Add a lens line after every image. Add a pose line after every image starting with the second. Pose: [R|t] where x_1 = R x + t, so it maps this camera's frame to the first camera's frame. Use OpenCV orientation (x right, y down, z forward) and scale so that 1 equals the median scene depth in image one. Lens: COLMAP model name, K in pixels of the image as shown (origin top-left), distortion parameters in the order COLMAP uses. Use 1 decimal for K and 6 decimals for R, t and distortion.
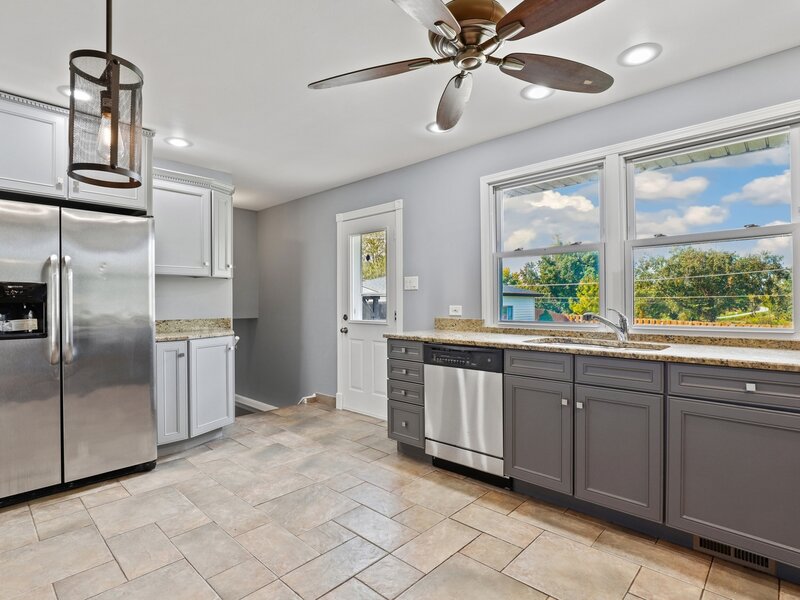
lens RADIAL K [[417.4, 0, 406.5], [0, 417.4, 302.6], [0, 0, 1]] dist [-0.001969, -0.000013]
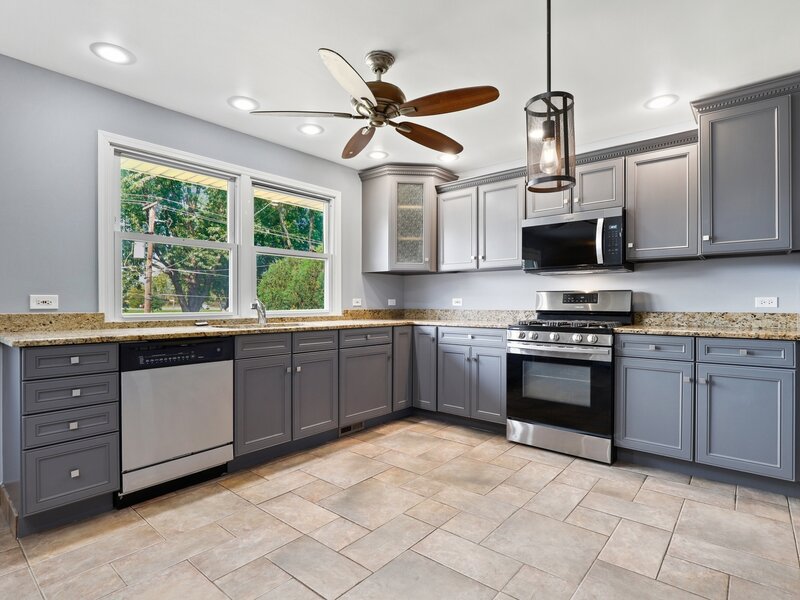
lens RADIAL K [[417.4, 0, 406.6], [0, 417.4, 301.5], [0, 0, 1]] dist [-0.001969, -0.000013]
pose [[-0.036578, 0.005224, 0.999317, -0.791066], [-0.000650, 0.999986, -0.005251, 0.028874], [-0.999331, -0.000841, -0.036574, 0.586989]]
